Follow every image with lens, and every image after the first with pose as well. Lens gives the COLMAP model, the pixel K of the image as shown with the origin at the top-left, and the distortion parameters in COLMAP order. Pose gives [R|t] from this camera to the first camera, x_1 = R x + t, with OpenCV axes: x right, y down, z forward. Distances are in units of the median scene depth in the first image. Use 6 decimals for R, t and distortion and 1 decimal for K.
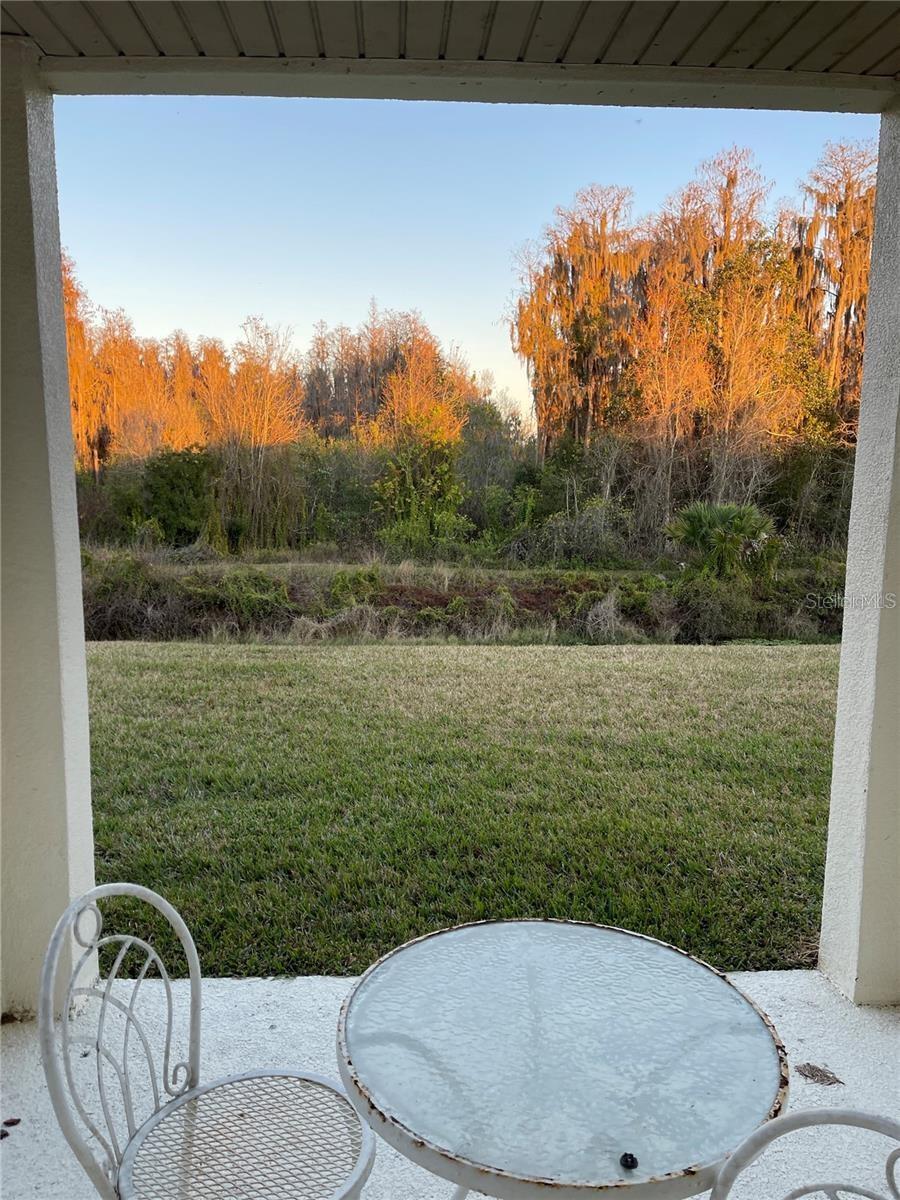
lens RADIAL K [[913.7, 0, 449.0], [0, 913.7, 603.1], [0, 0, 1]] dist [0.048572, -0.000654]
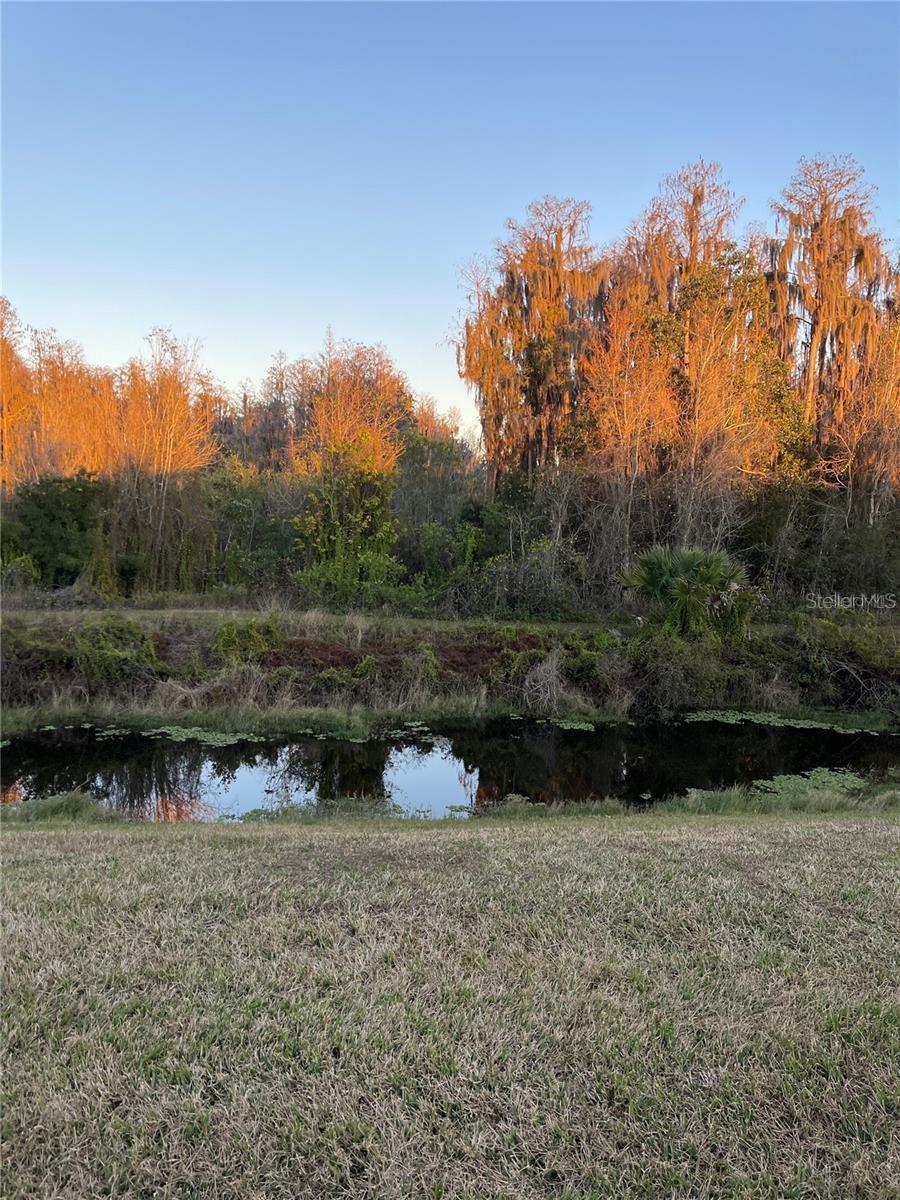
lens RADIAL K [[913.7, 0, 448.8], [0, 913.7, 593.9], [0, 0, 1]] dist [0.048572, -0.000654]
pose [[0.999566, 0.013996, 0.025907, 0.044305], [-0.012640, 0.998579, -0.051774, -0.015149], [-0.026595, 0.051424, 0.998323, 0.125536]]
